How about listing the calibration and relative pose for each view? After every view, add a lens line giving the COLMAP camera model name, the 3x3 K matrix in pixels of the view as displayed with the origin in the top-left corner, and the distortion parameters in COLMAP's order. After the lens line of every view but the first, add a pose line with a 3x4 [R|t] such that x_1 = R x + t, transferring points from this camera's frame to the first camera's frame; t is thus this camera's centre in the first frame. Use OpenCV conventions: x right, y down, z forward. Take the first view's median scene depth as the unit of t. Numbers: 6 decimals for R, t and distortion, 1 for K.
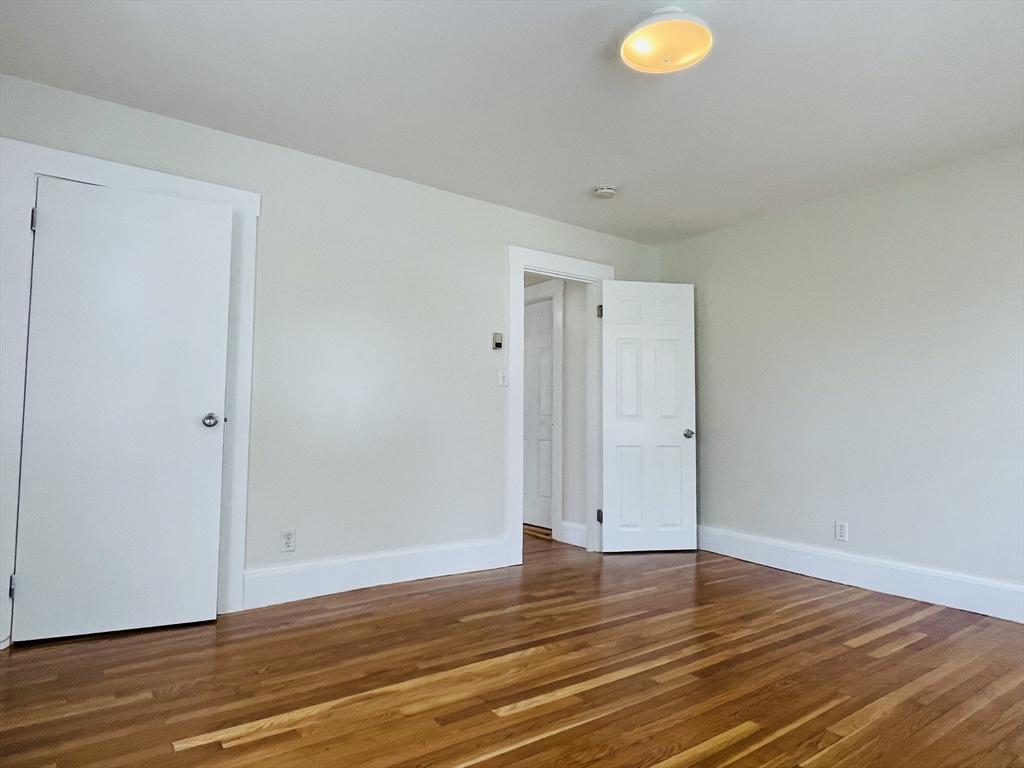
lens RADIAL K [[611.4, 0, 512.0], [0, 611.4, 384.0], [0, 0, 1]] dist [0.000693, -0.000241]
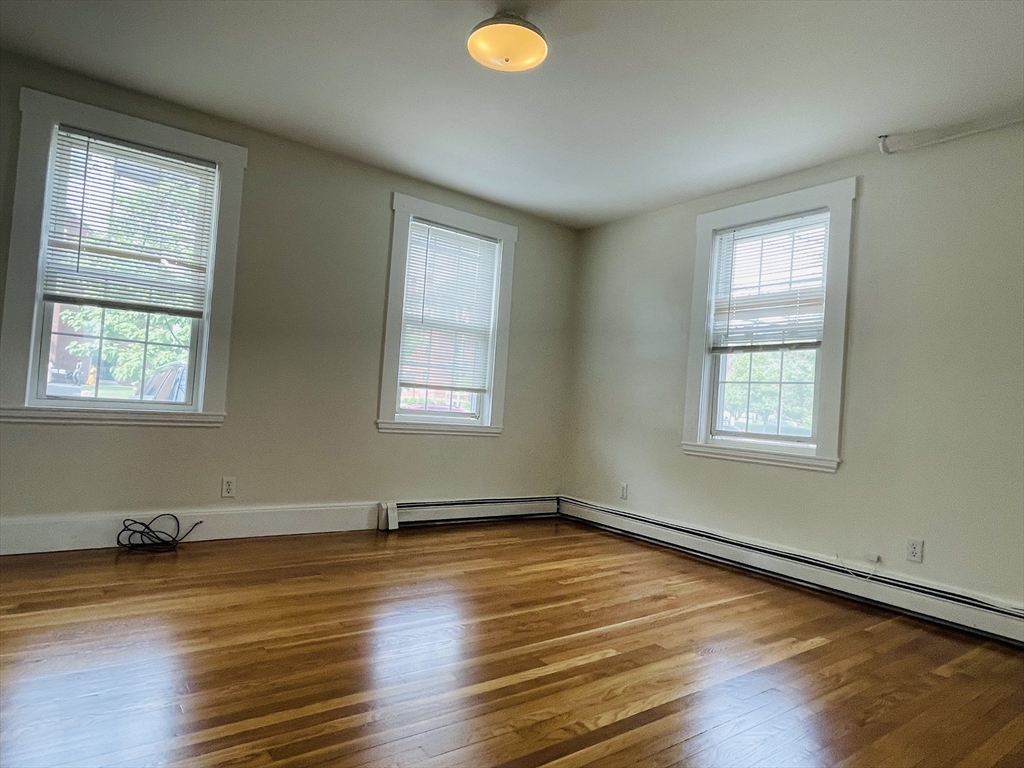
lens RADIAL K [[611.4, 0, 512.0], [0, 611.4, 384.0], [0, 0, 1]] dist [0.000693, -0.000241]
pose [[-0.995576, -0.093886, -0.003592, 0.190154], [-0.093283, 0.992294, -0.081549, 0.138711], [0.011221, -0.080853, -0.996663, 1.882974]]
